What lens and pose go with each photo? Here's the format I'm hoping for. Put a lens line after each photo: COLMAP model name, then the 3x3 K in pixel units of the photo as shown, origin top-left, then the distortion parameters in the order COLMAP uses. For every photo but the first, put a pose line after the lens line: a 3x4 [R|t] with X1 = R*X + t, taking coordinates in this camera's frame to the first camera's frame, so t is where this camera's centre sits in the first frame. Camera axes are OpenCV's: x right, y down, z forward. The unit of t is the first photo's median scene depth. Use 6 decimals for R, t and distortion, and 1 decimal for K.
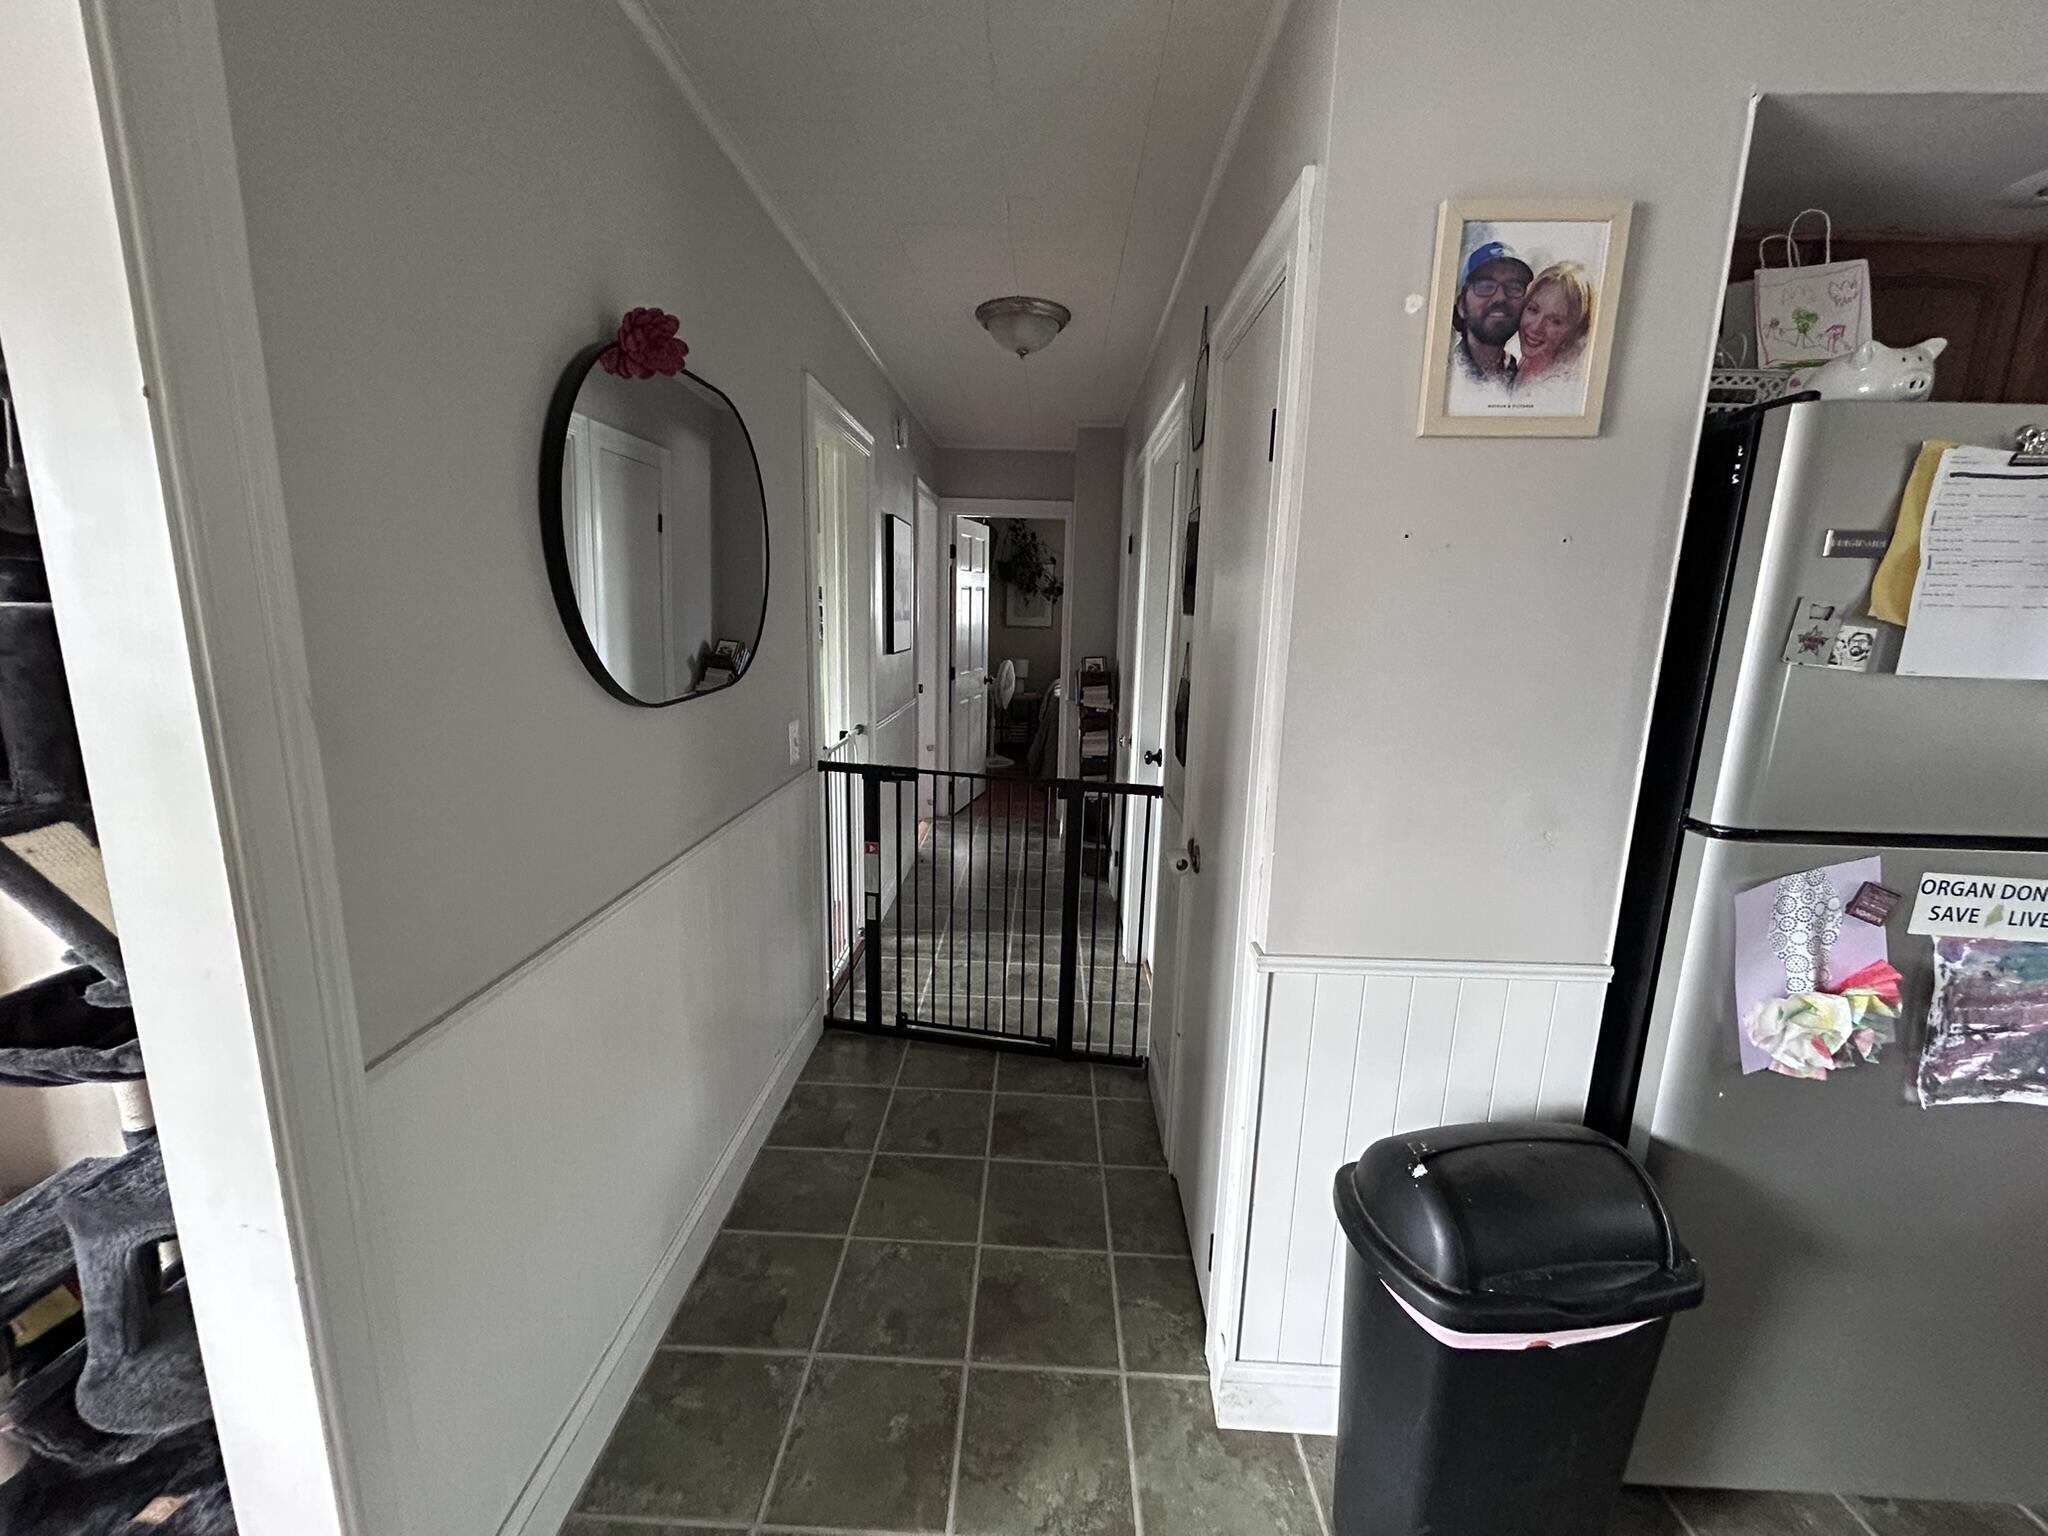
lens RADIAL K [[830.2, 0, 1014.9], [0, 830.2, 768.4], [0, 0, 1]] dist [0.000133, 0.000087]
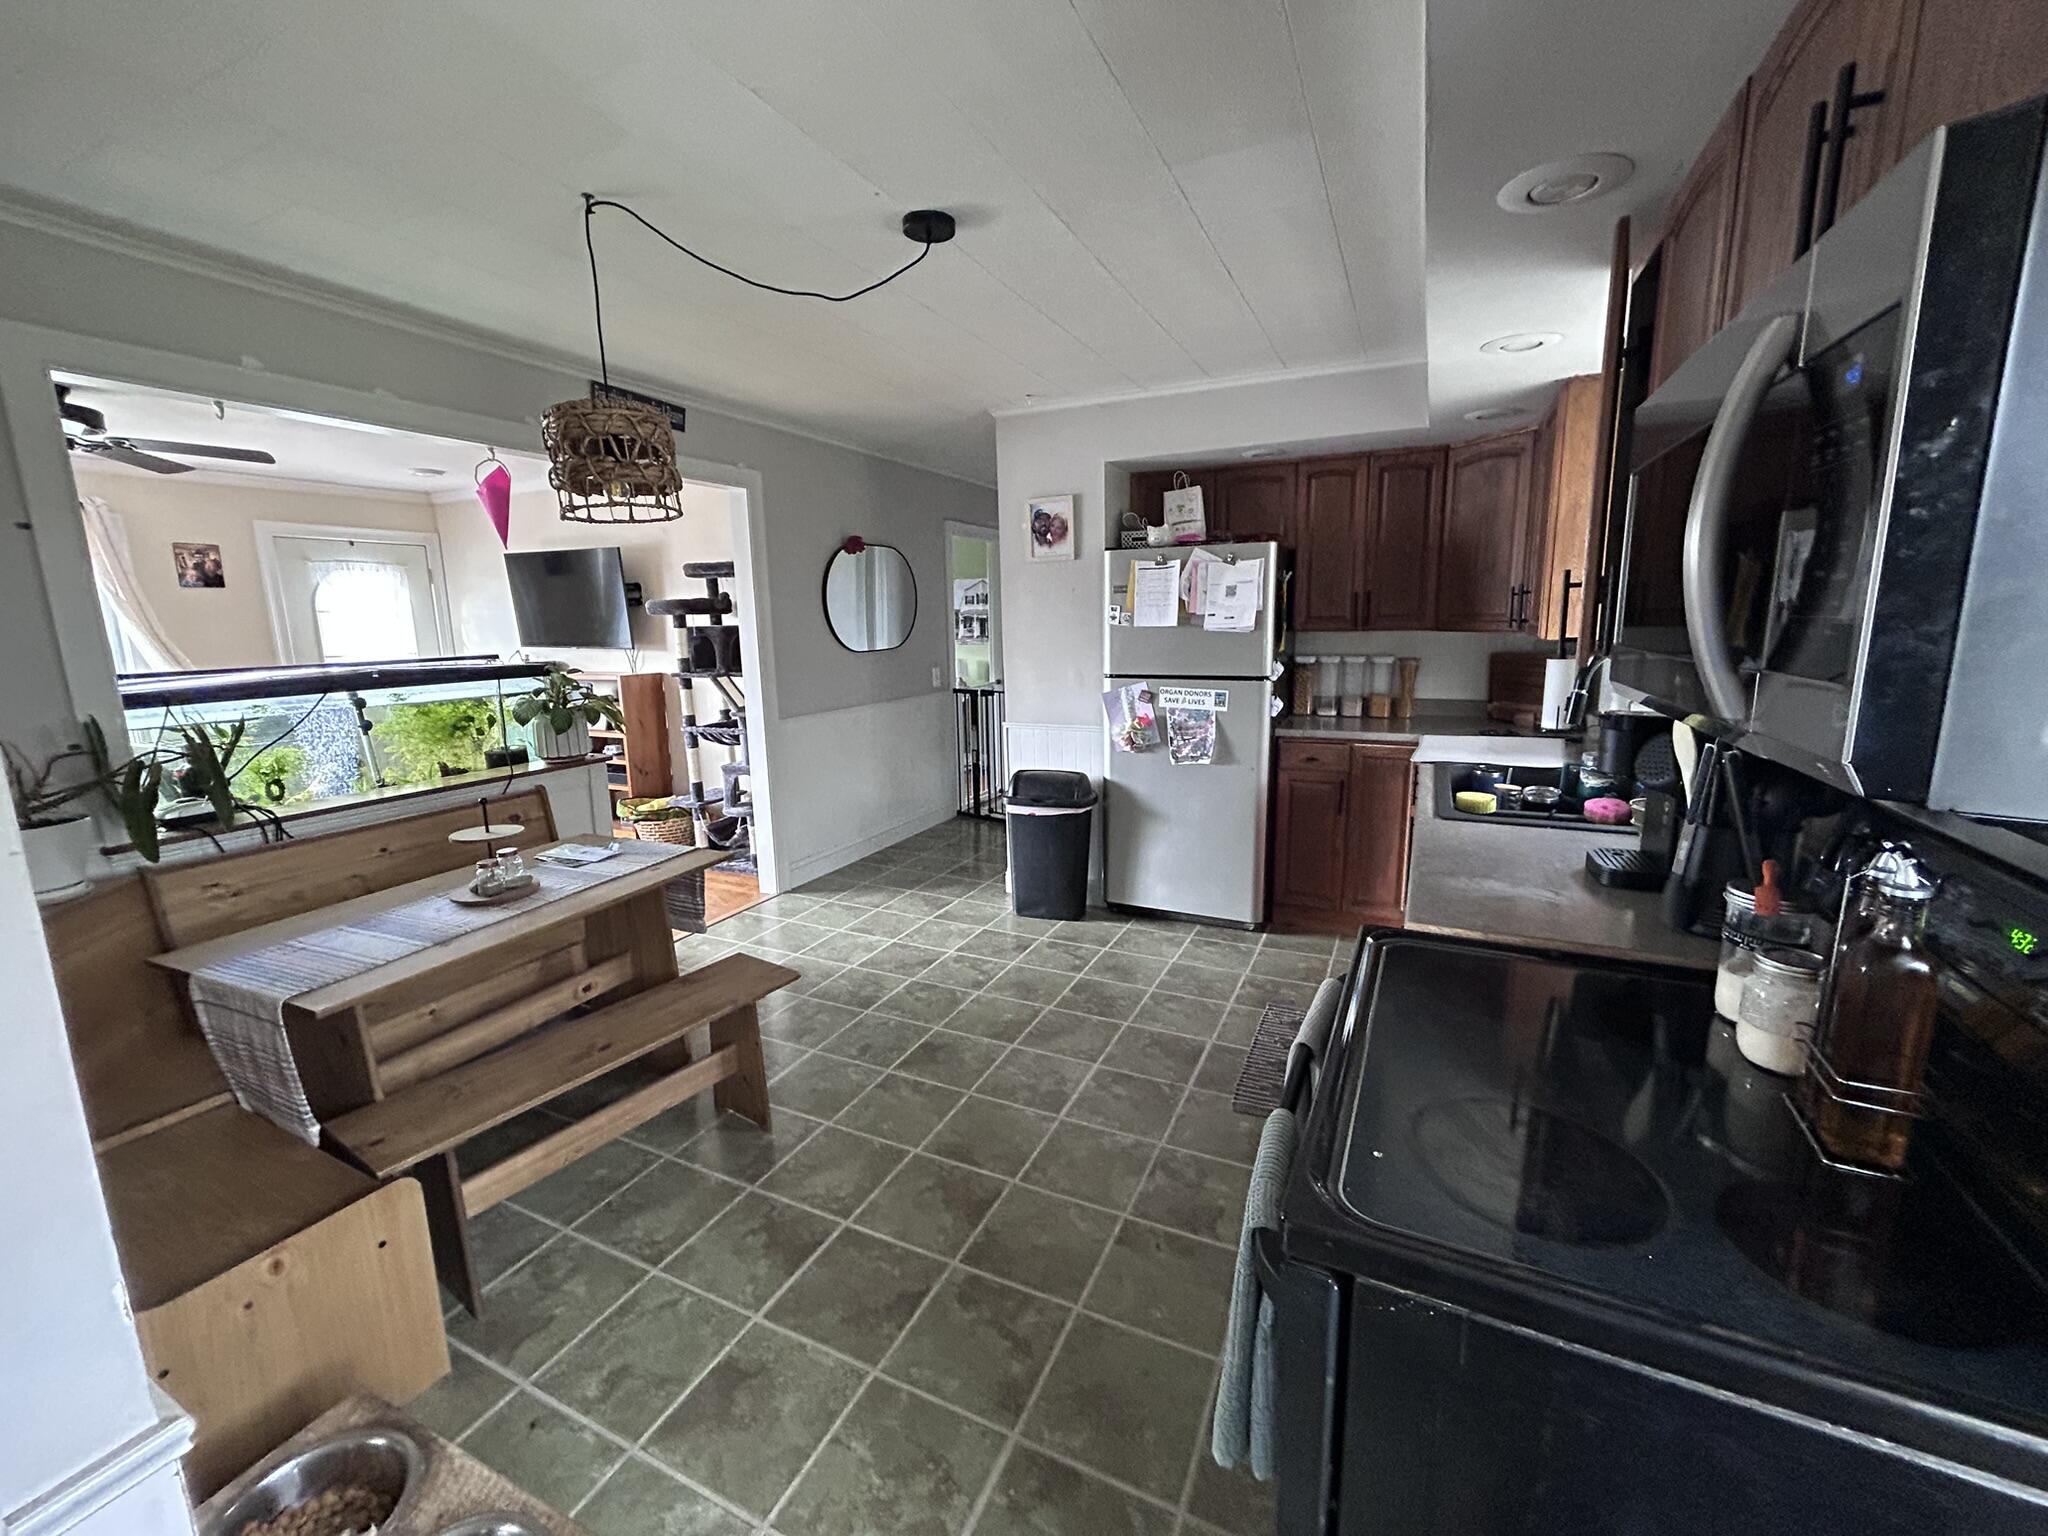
lens RADIAL K [[830.2, 0, 1031.2], [0, 830.2, 765.1], [0, 0, 1]] dist [0.000133, 0.000087]
pose [[0.915798, 0.031057, -0.400436, 1.924117], [-0.037113, 0.999284, -0.007375, 0.469783], [0.399920, 0.021615, 0.916295, -2.157334]]
